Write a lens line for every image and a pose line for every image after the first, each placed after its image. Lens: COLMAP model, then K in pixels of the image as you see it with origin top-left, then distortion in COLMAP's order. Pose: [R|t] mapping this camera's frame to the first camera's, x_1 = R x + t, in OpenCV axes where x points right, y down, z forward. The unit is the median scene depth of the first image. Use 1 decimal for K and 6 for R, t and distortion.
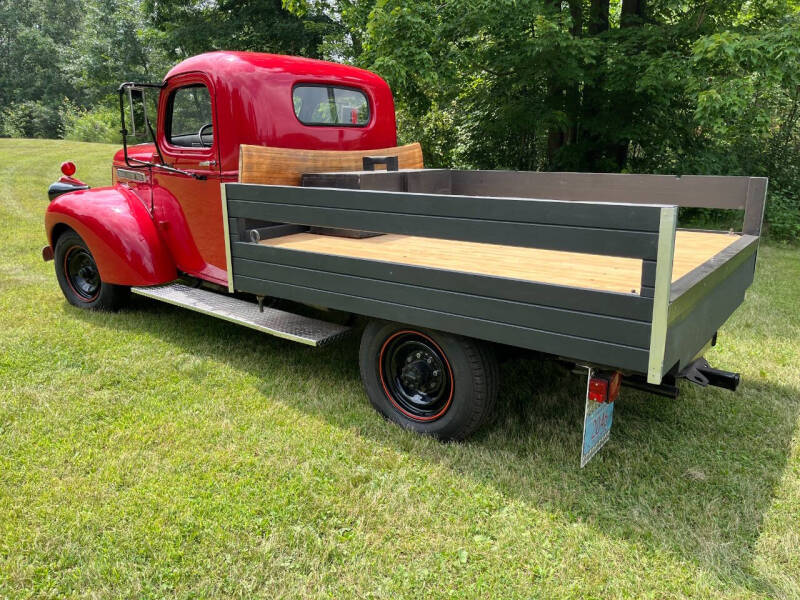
lens RADIAL K [[599.7, 0, 400.0], [0, 599.7, 300.0], [0, 0, 1]] dist [0.072610, -0.115983]
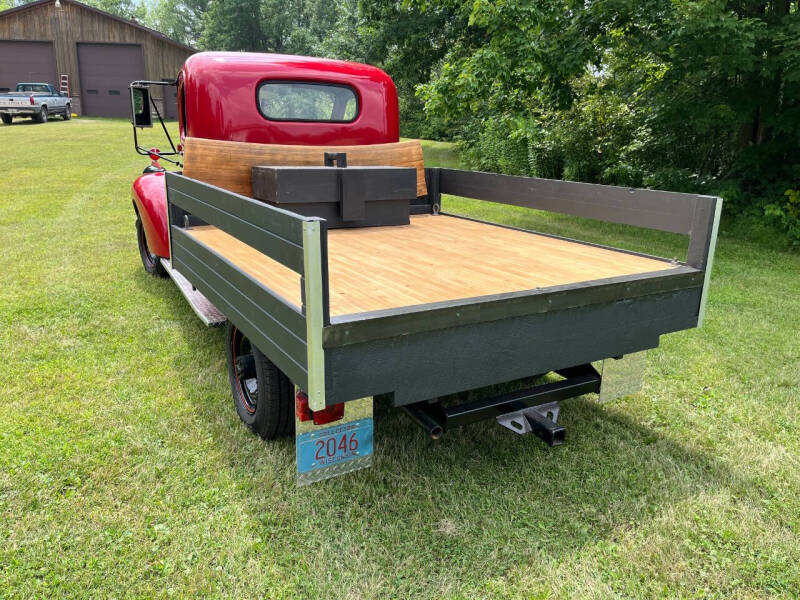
lens RADIAL K [[599.7, 0, 400.0], [0, 599.7, 300.0], [0, 0, 1]] dist [0.072610, -0.115983]
pose [[0.921058, 0.124266, -0.369066, 0.383854], [-0.119680, 0.992181, 0.035392, -0.034031], [0.370578, 0.011572, 0.928729, 0.084216]]
